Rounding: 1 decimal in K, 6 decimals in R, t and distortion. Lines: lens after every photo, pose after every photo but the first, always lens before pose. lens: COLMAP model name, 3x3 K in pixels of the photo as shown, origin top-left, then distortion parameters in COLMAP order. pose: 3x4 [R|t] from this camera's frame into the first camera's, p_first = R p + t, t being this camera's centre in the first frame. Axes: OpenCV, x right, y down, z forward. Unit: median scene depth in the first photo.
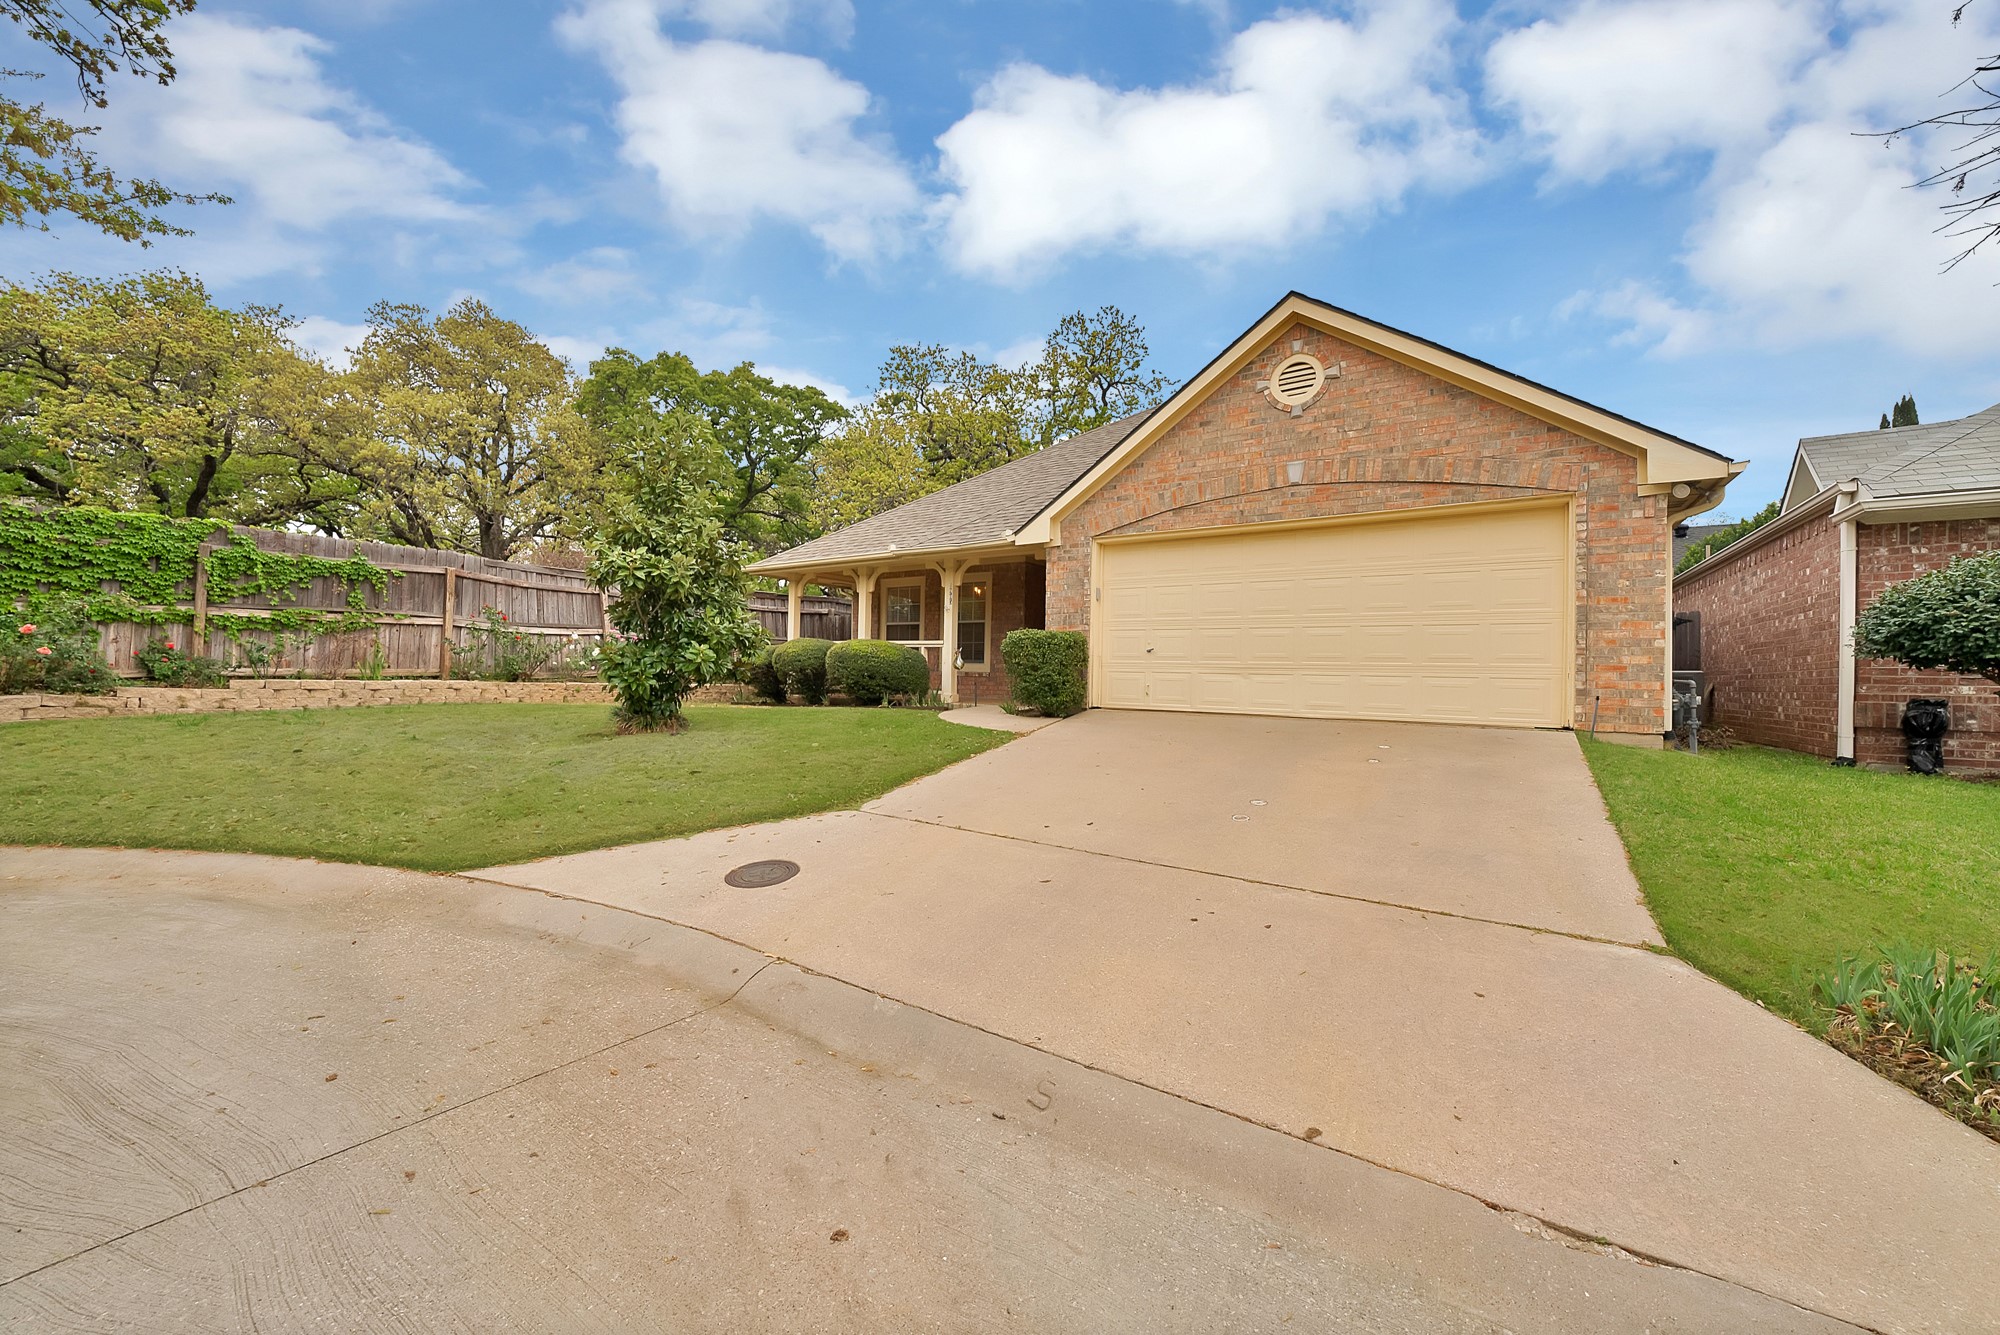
lens RADIAL K [[743.2, 0, 1000.2], [0, 743.2, 668.5], [0, 0, 1]] dist [-0.016577, 0.000416]
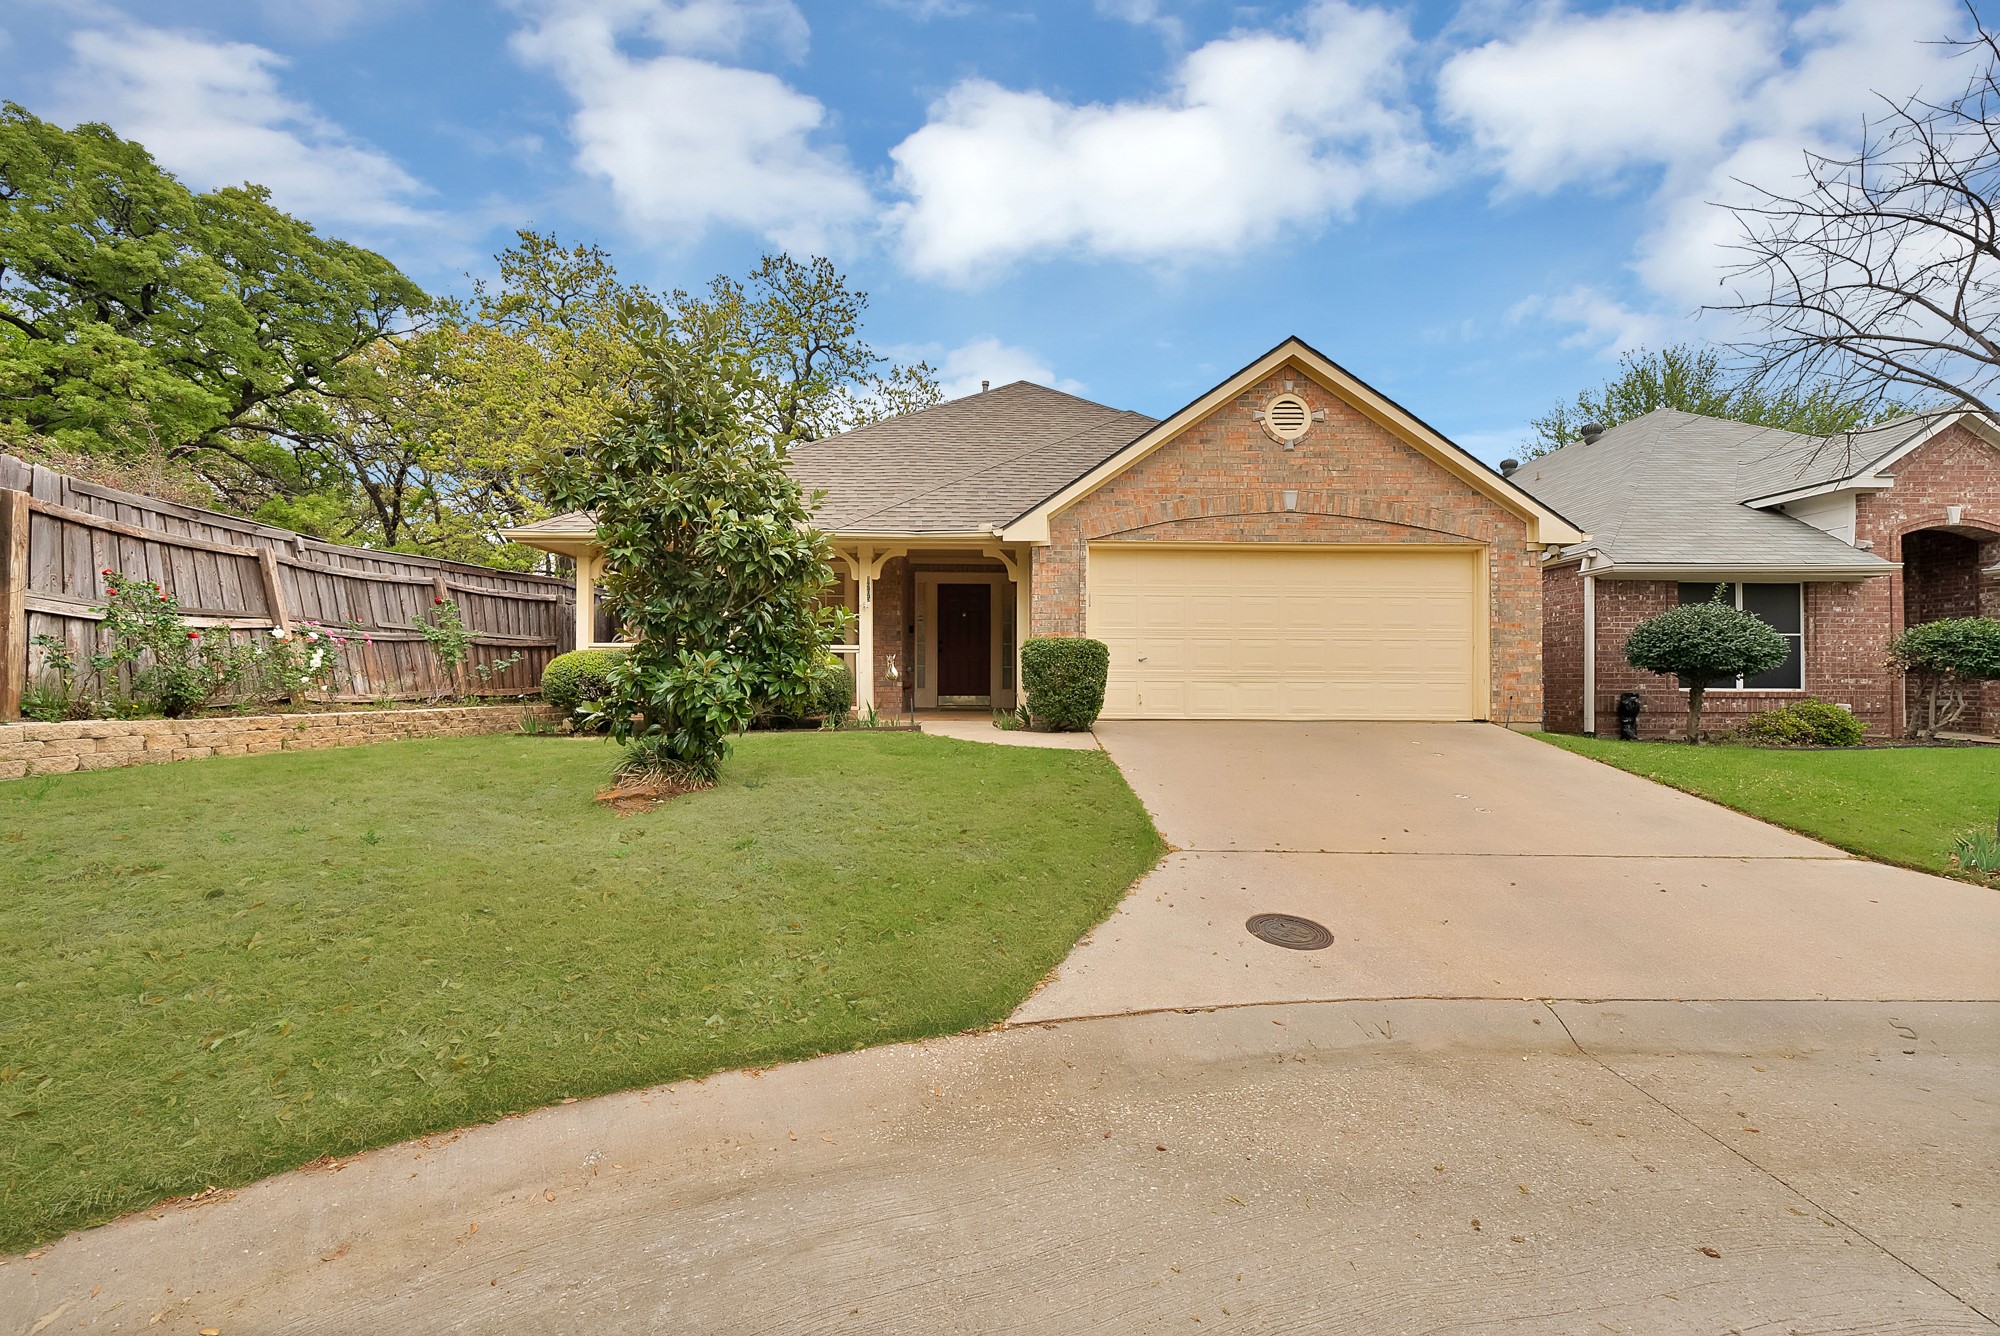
lens RADIAL K [[817.9, 0, 1002.6], [0, 817.9, 673.2], [0, 0, 1]] dist [-0.003181, 0.000343]
pose [[0.823667, -0.011908, 0.566949, -0.657511], [0.007028, 0.999917, 0.010792, -0.021920], [-0.567030, -0.004904, 0.823682, 0.233552]]
